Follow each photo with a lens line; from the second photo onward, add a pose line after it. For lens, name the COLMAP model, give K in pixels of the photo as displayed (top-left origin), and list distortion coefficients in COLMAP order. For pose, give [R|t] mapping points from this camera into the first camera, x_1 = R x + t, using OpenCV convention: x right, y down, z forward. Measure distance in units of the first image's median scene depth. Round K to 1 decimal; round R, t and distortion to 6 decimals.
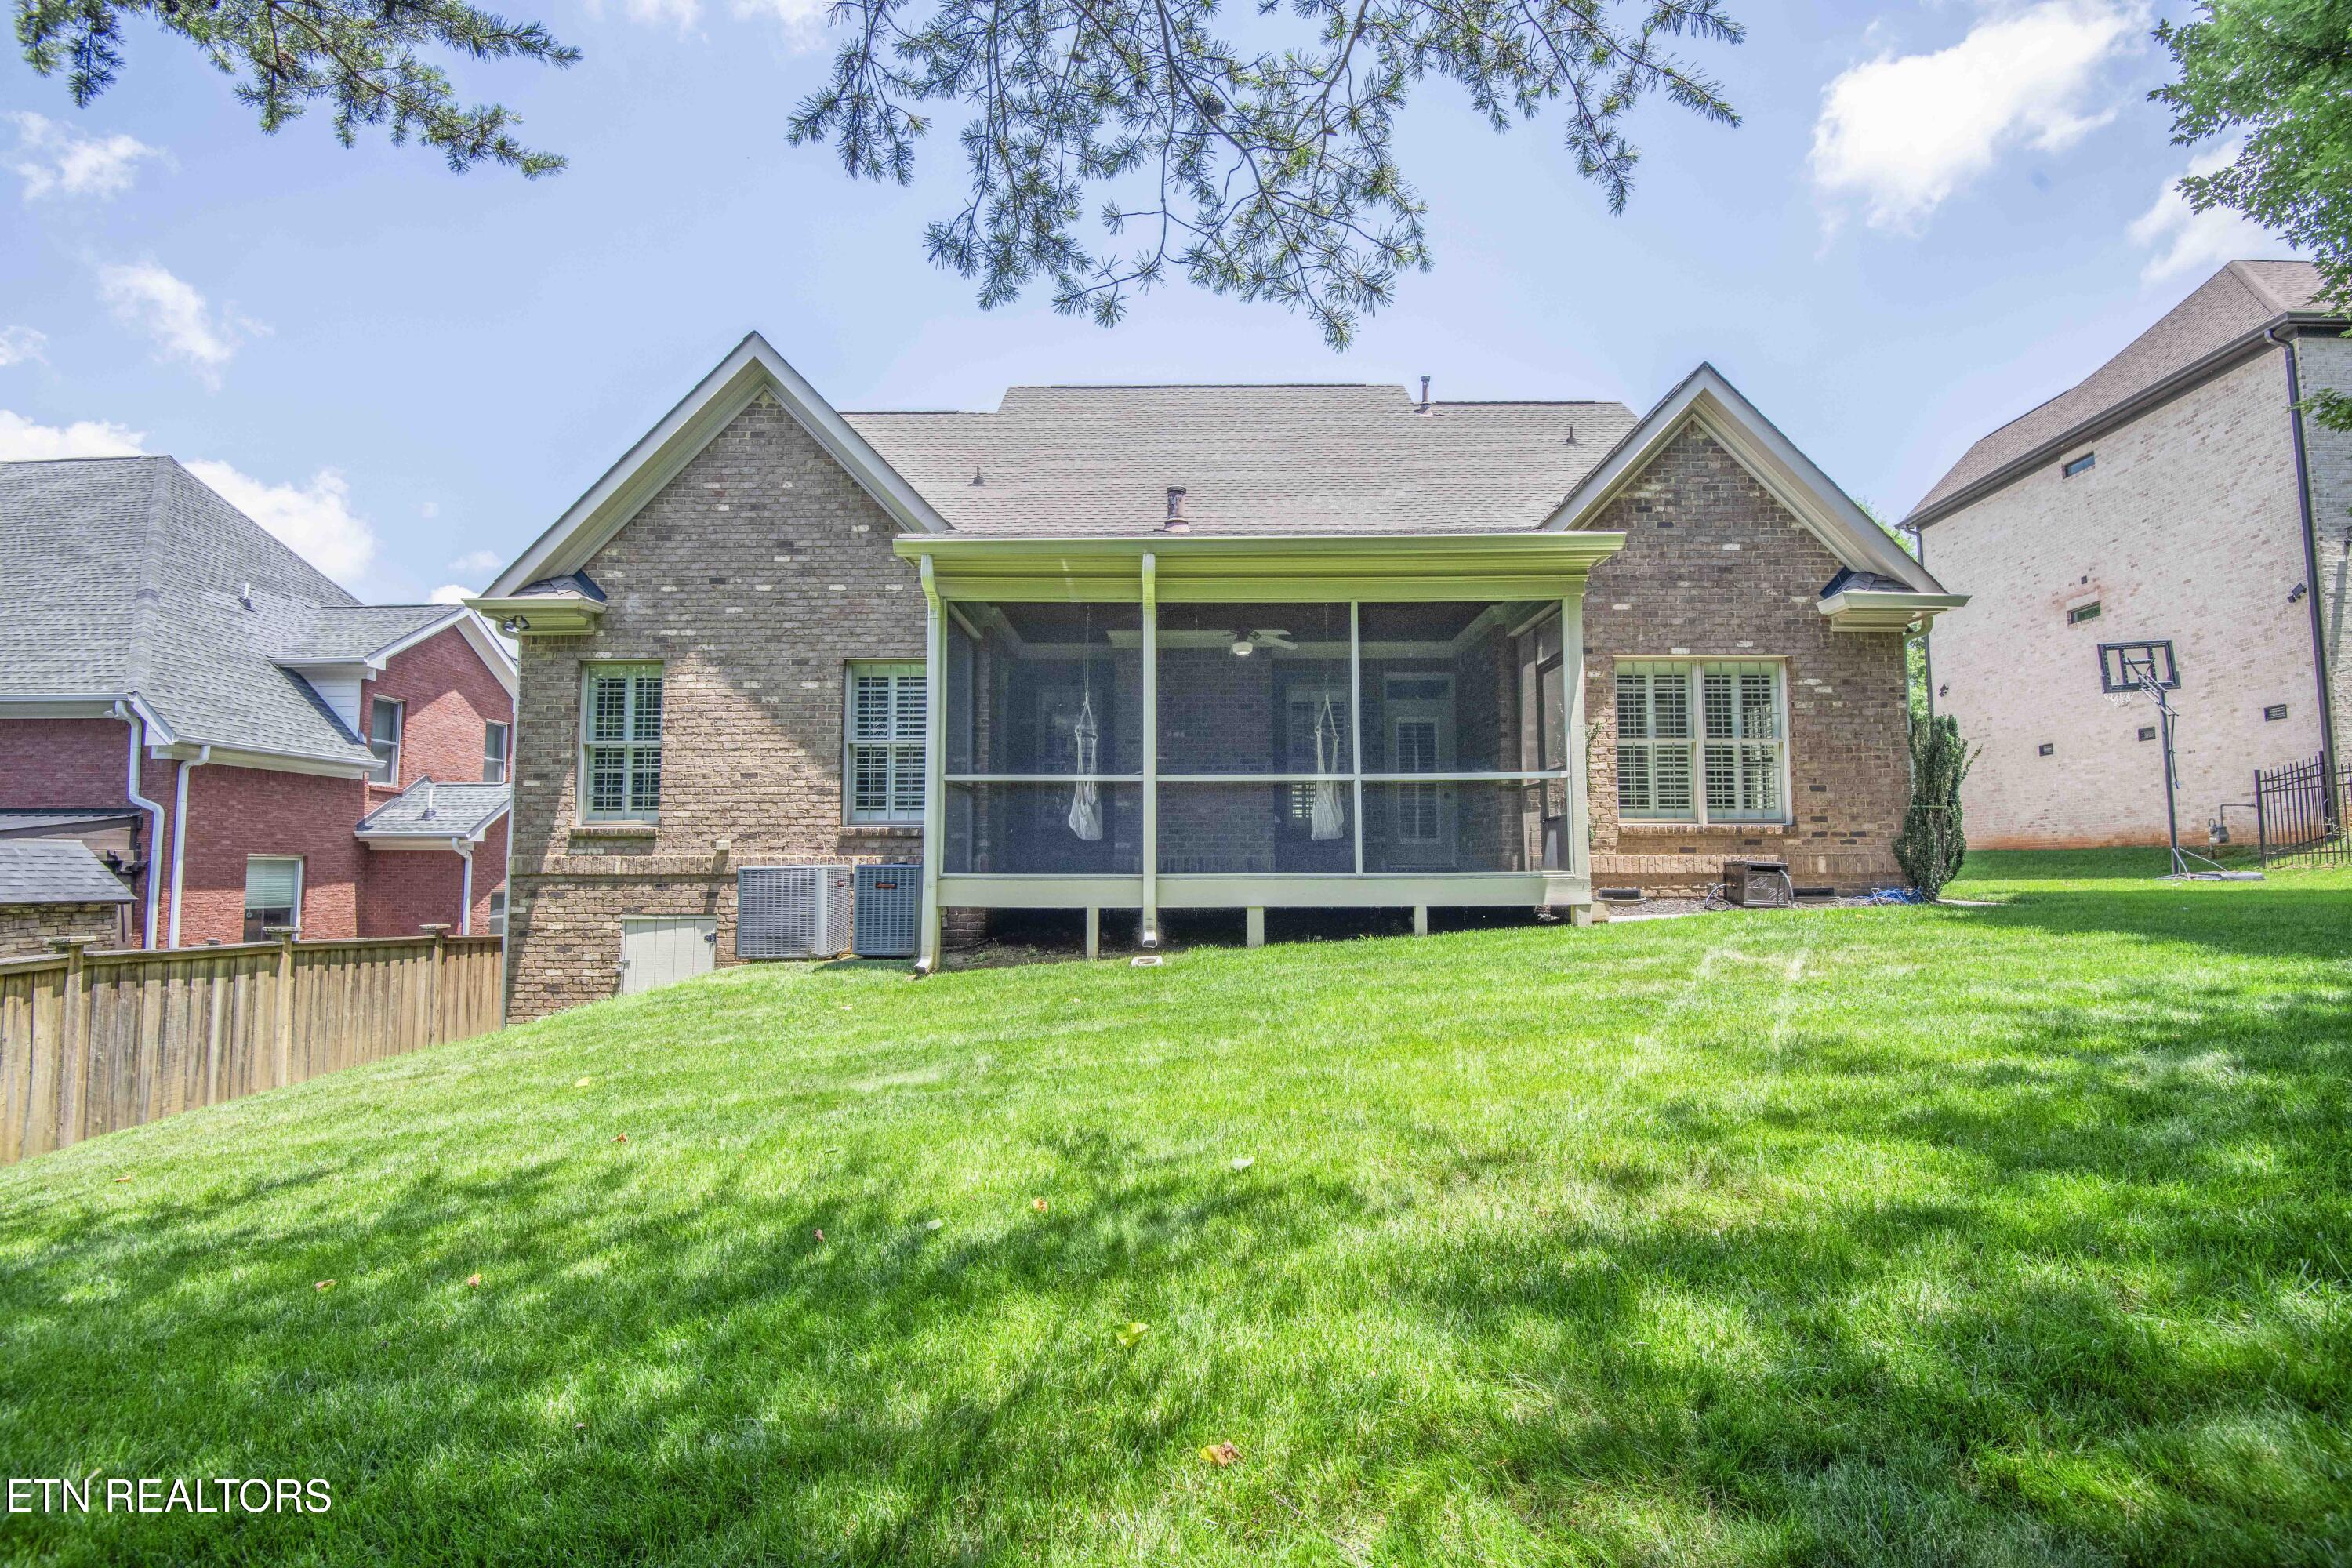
lens RADIAL K [[1098.9, 0, 1177.6], [0, 1098.9, 787.9], [0, 0, 1]] dist [-0.014402, -0.001999]
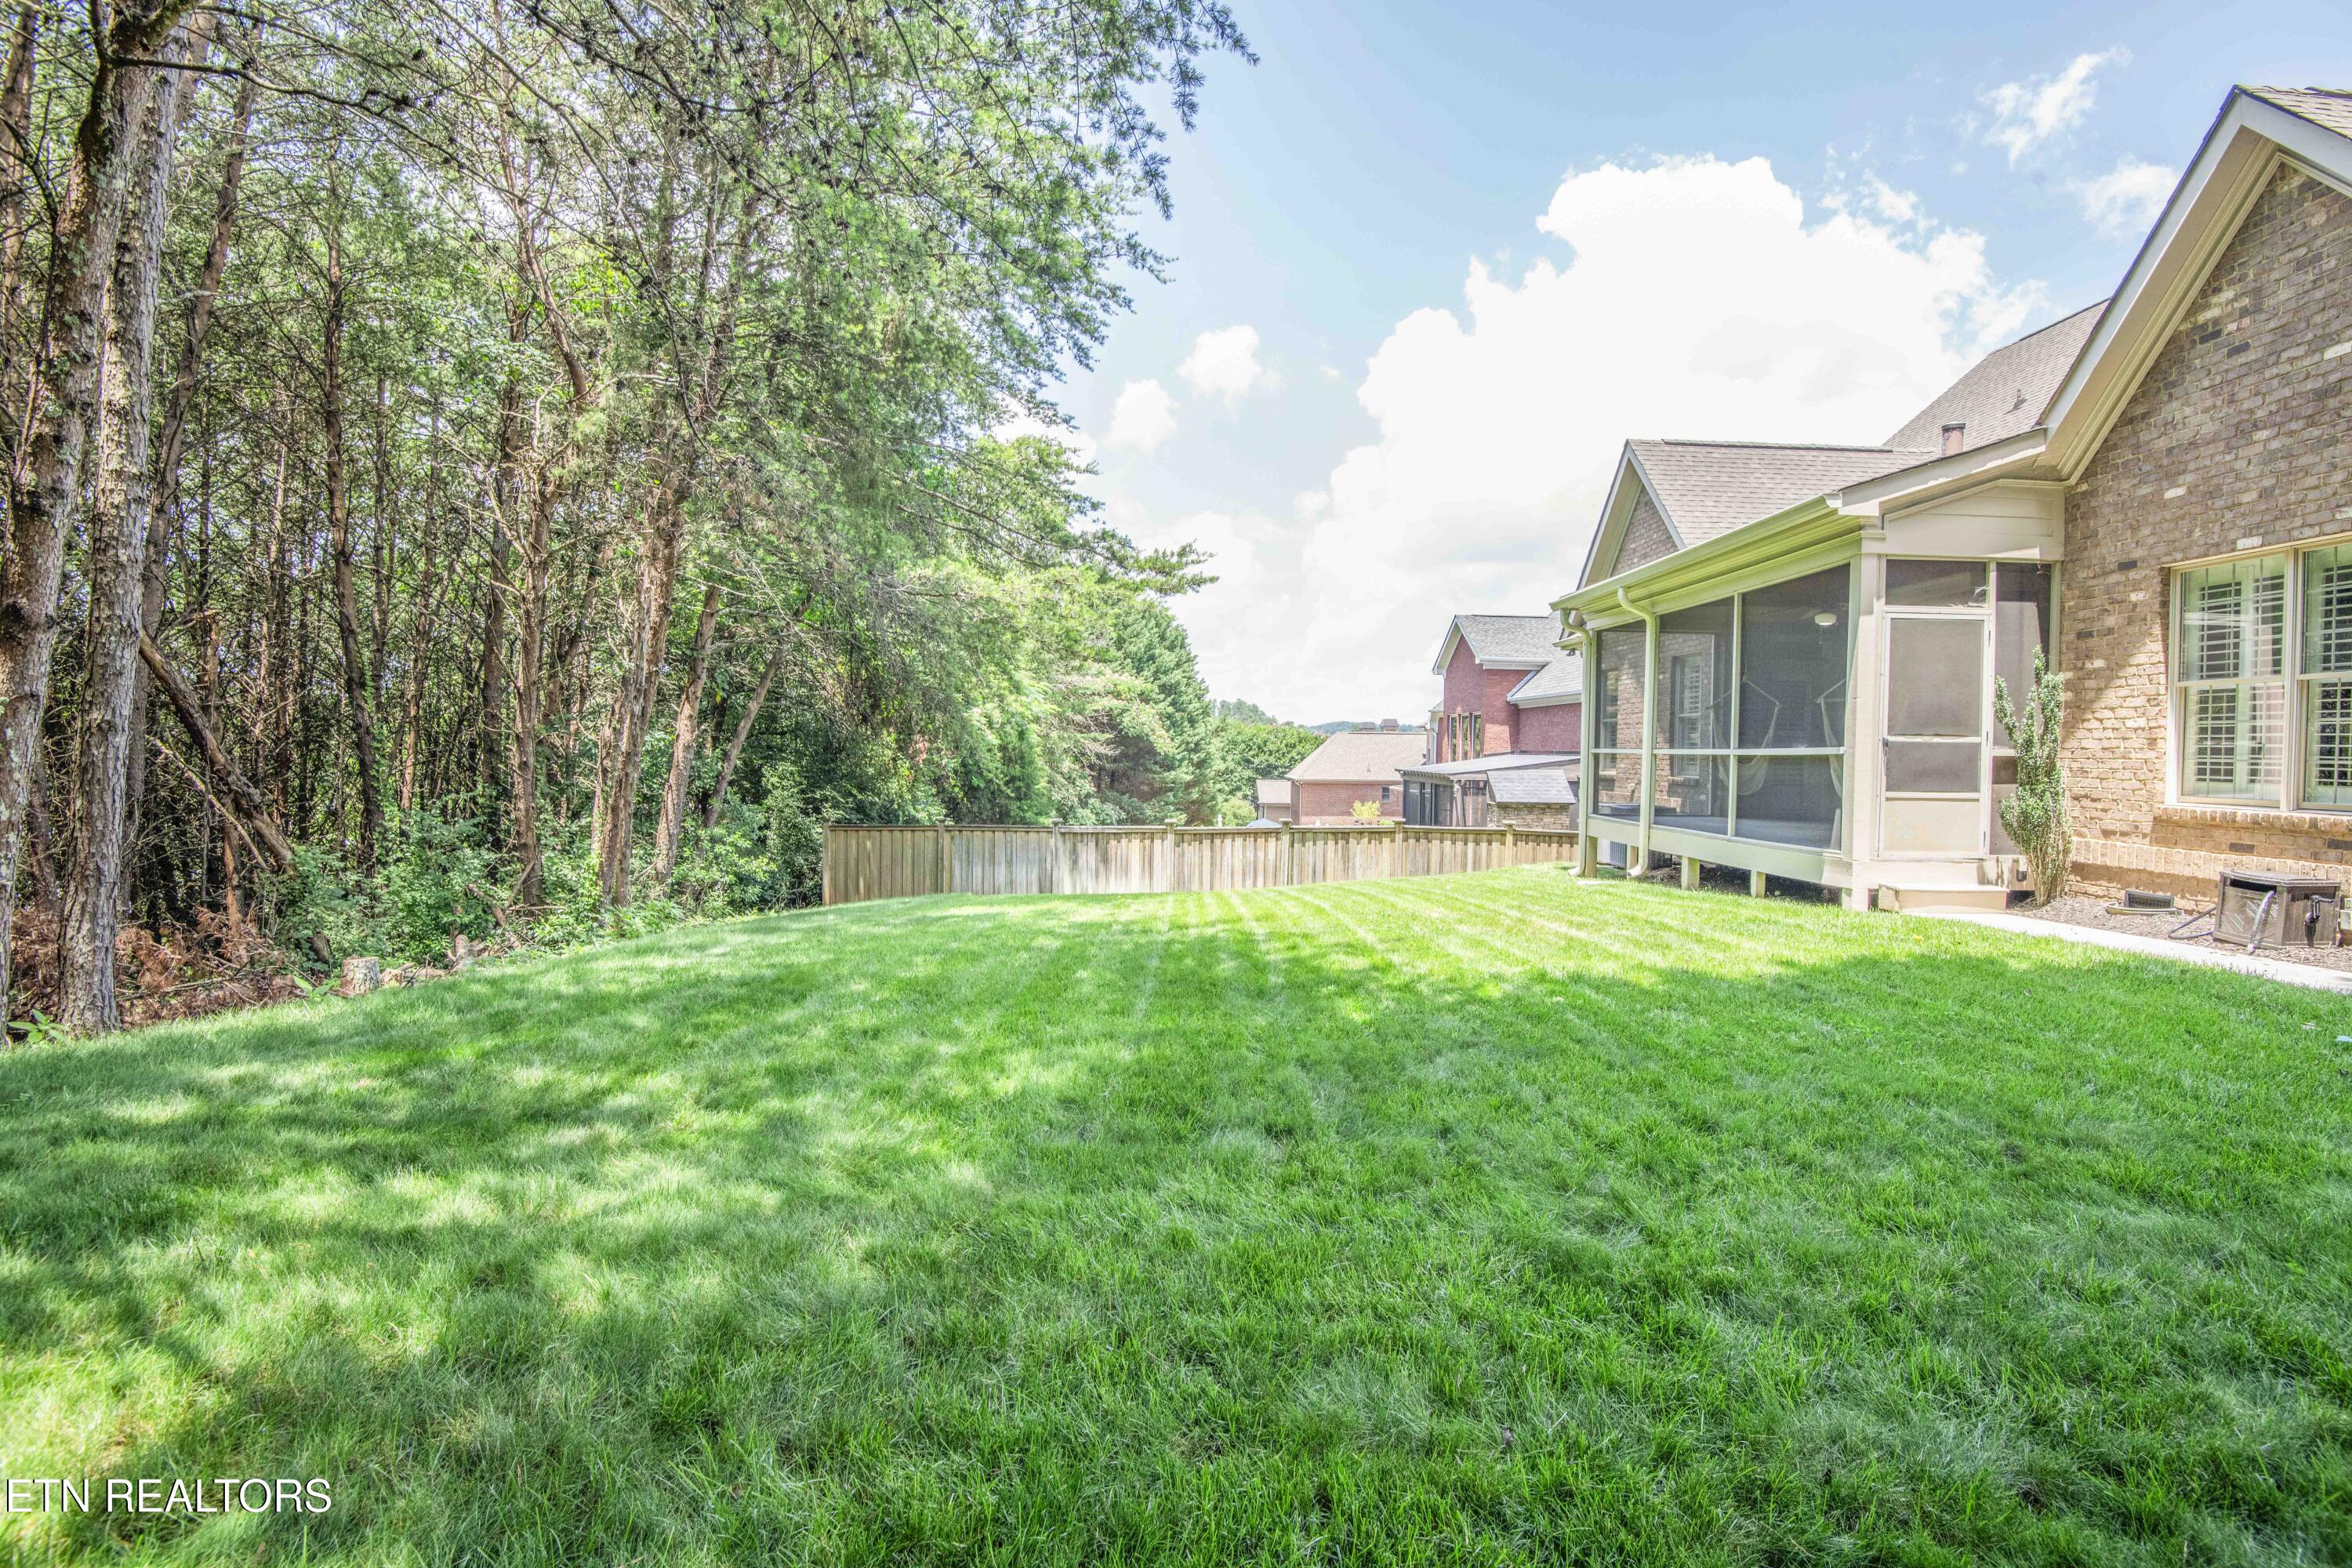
lens RADIAL K [[1098.9, 0, 1191.8], [0, 1098.9, 781.3], [0, 0, 1]] dist [-0.014402, -0.001999]
pose [[0.034434, 0.030767, -0.998933, 1.098915], [0.060588, 0.997623, 0.032815, -0.043535], [0.997569, -0.061654, 0.032488, 0.348961]]
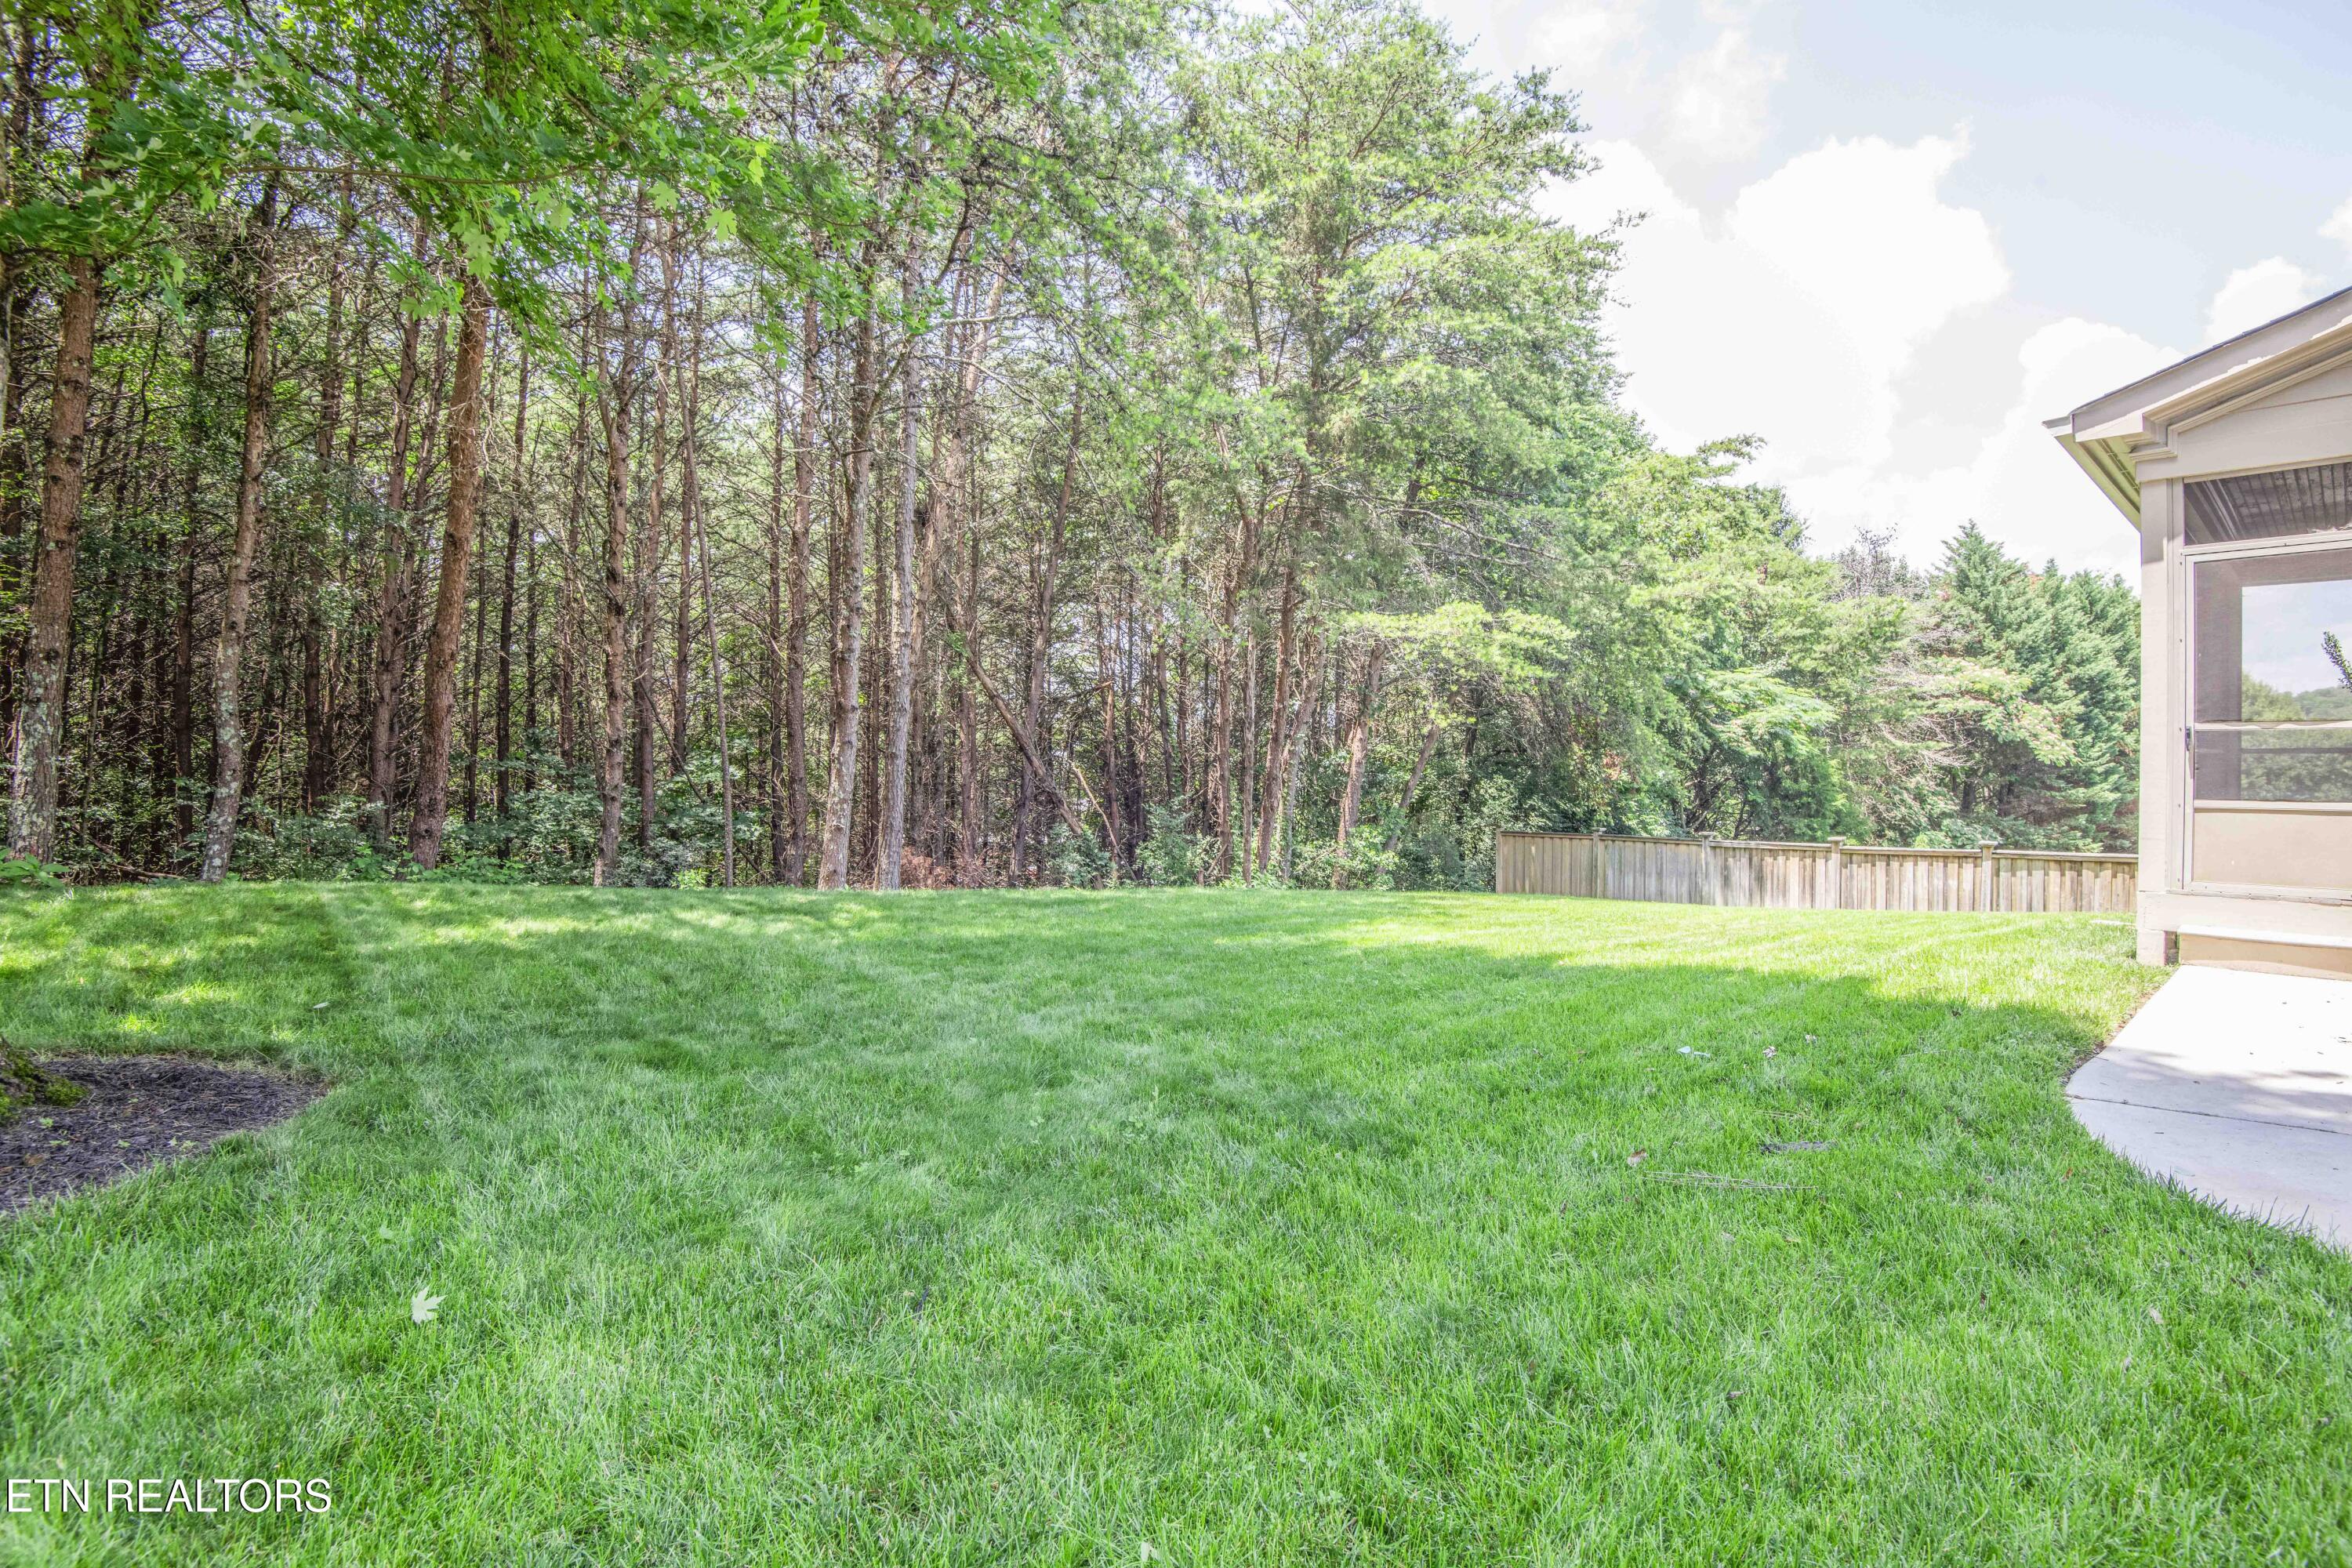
lens RADIAL K [[1098.9, 0, 1180.3], [0, 1098.9, 769.2], [0, 0, 1]] dist [-0.014402, -0.001999]
pose [[-0.726660, 0.007558, -0.686956, 1.107179], [0.053741, 0.997501, -0.045873, 0.002185], [0.684893, -0.070252, -0.725250, 0.931323]]
